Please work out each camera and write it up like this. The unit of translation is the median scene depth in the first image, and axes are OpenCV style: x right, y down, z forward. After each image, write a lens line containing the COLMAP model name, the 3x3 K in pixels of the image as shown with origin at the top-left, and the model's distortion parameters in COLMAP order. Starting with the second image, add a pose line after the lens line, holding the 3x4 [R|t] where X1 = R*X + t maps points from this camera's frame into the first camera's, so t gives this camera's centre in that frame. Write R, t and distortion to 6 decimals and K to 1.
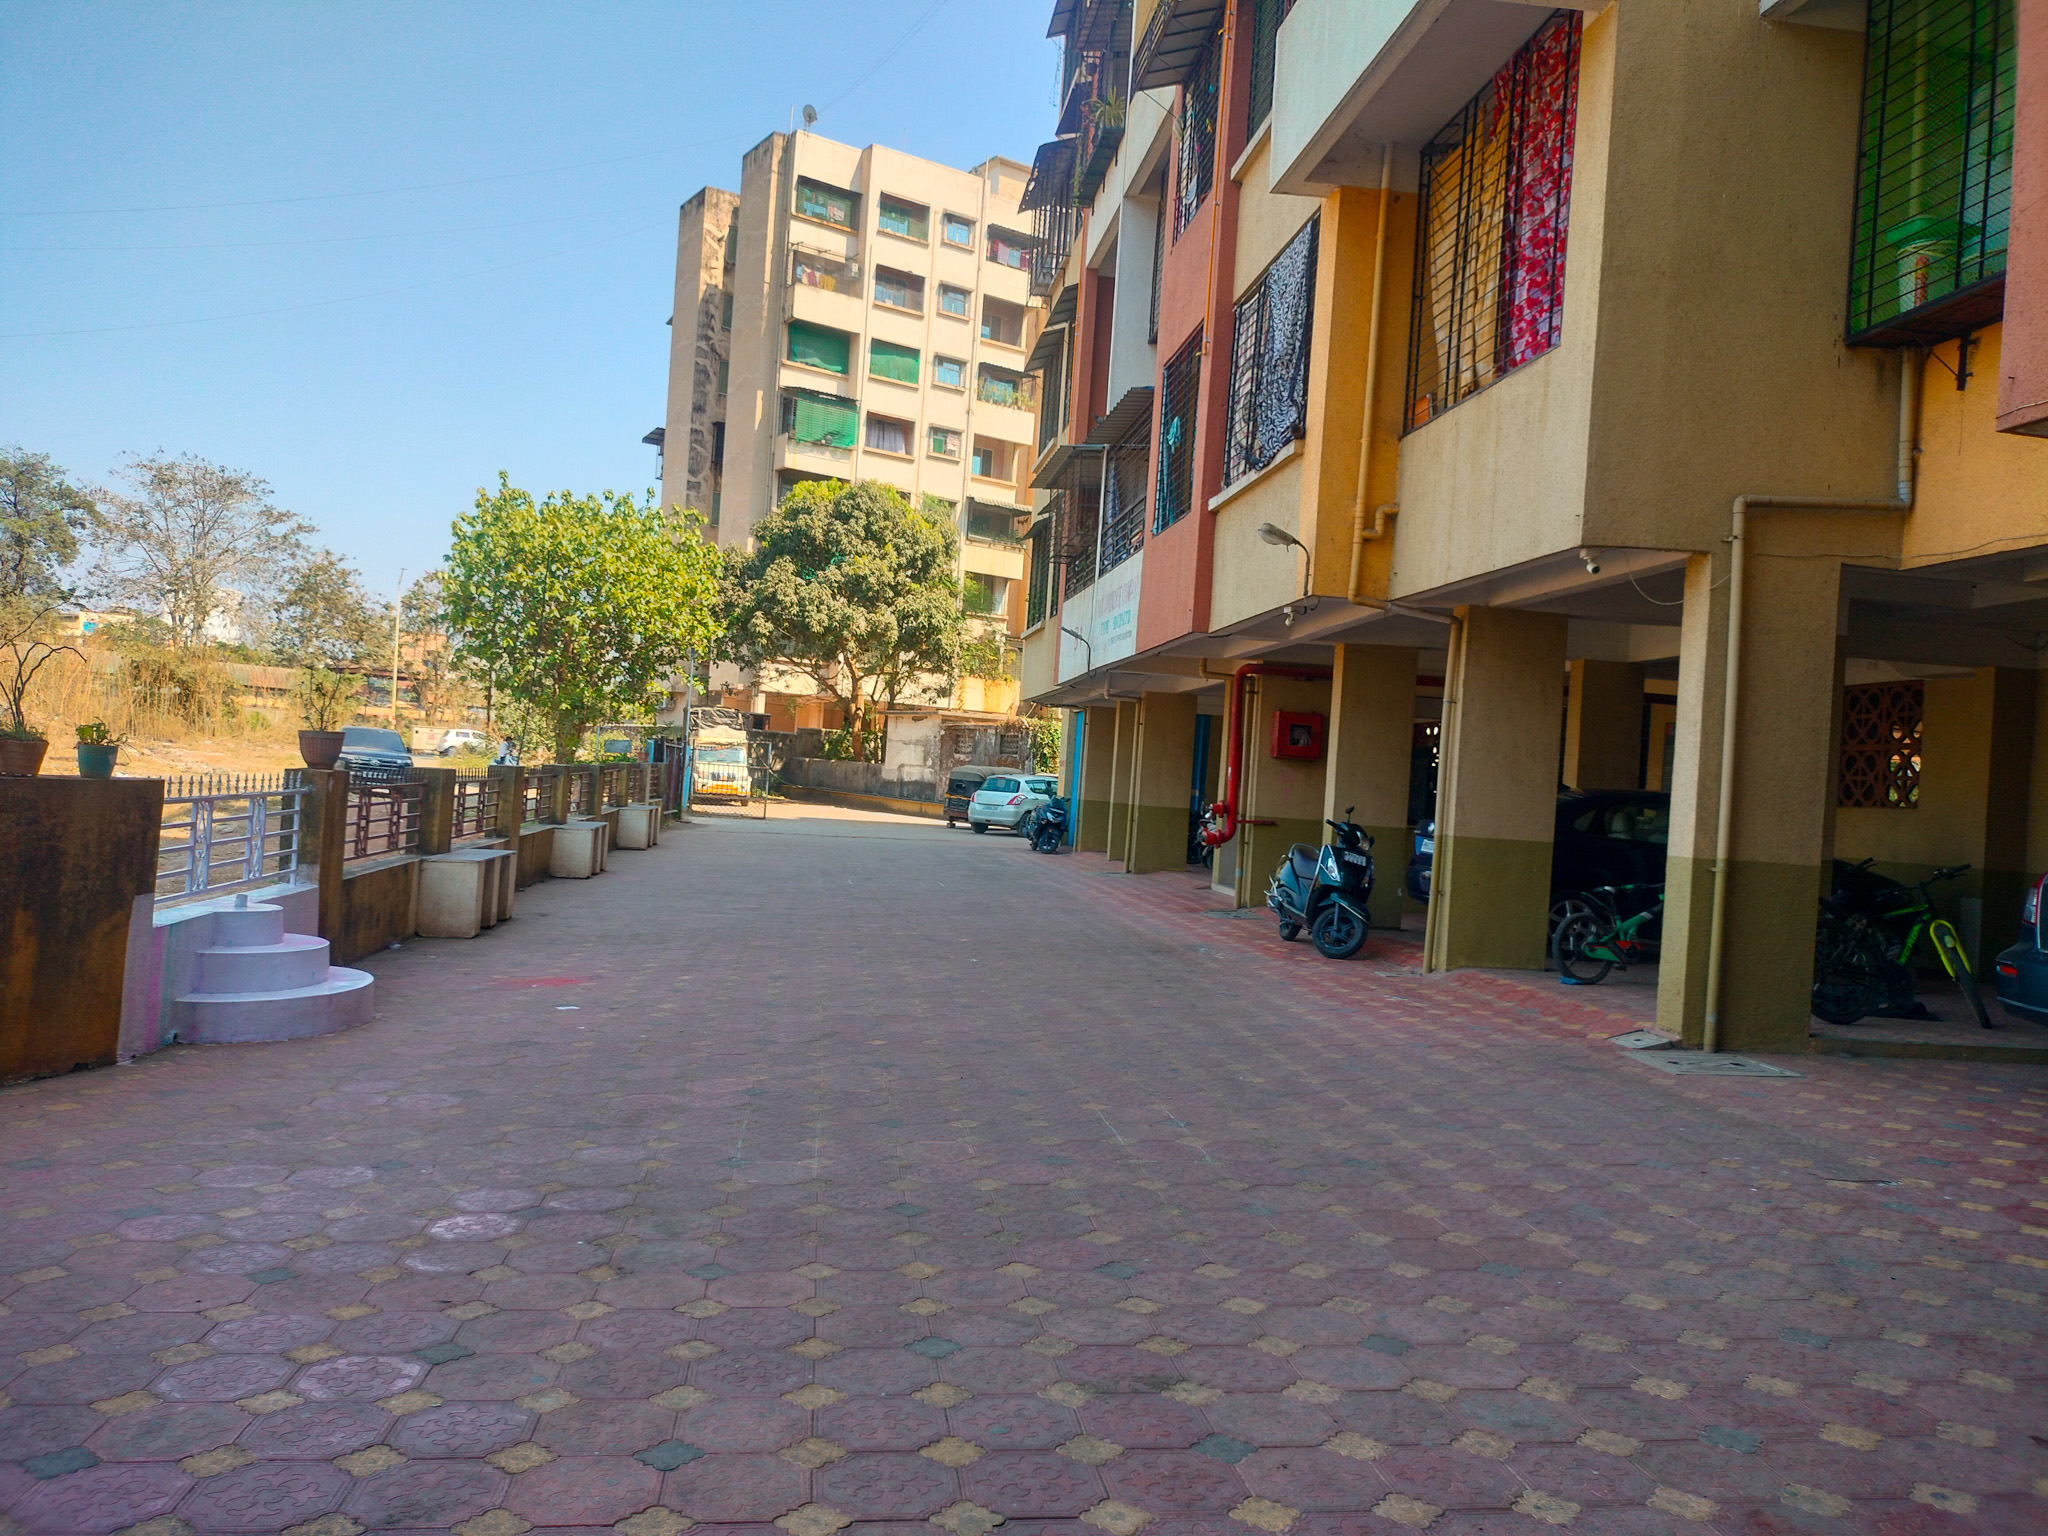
lens RADIAL K [[1507.7, 0, 1034.6], [0, 1507.7, 766.4], [0, 0, 1]] dist [0.049096, -0.069206]
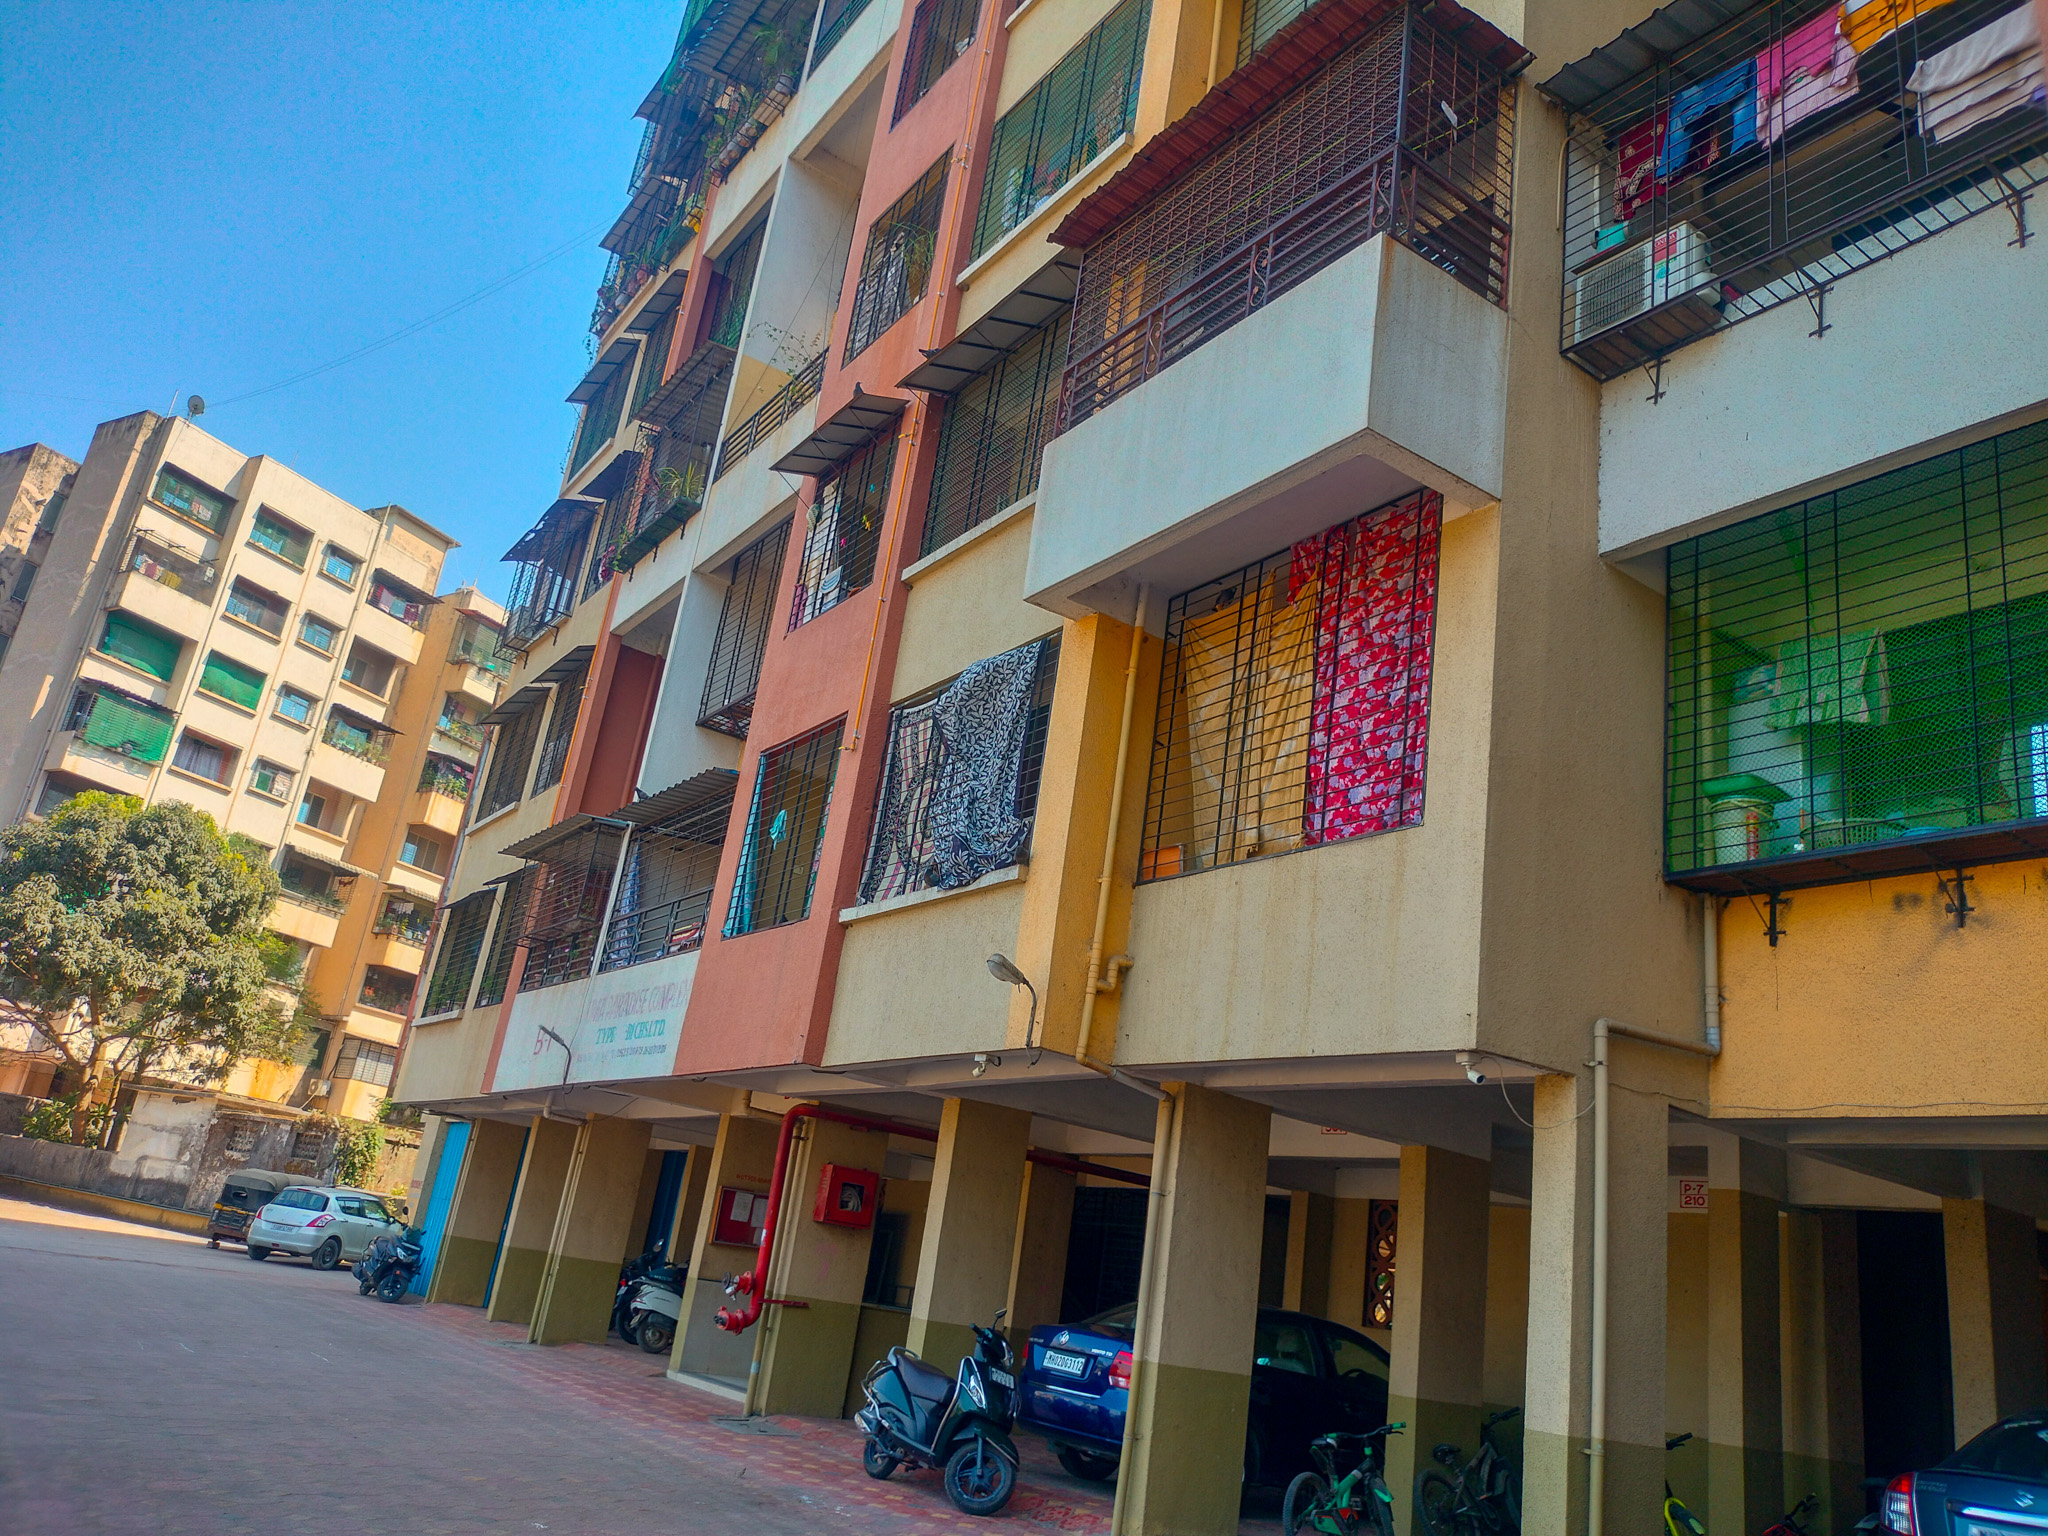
lens RADIAL K [[1507.7, 0, 1034.6], [0, 1507.7, 766.4], [0, 0, 1]] dist [0.049096, -0.069206]
pose [[0.887669, 0.210355, 0.409628, -0.077506], [-0.089869, 0.951596, -0.293921, -0.005953], [-0.451628, 0.224091, 0.863606, 0.094595]]
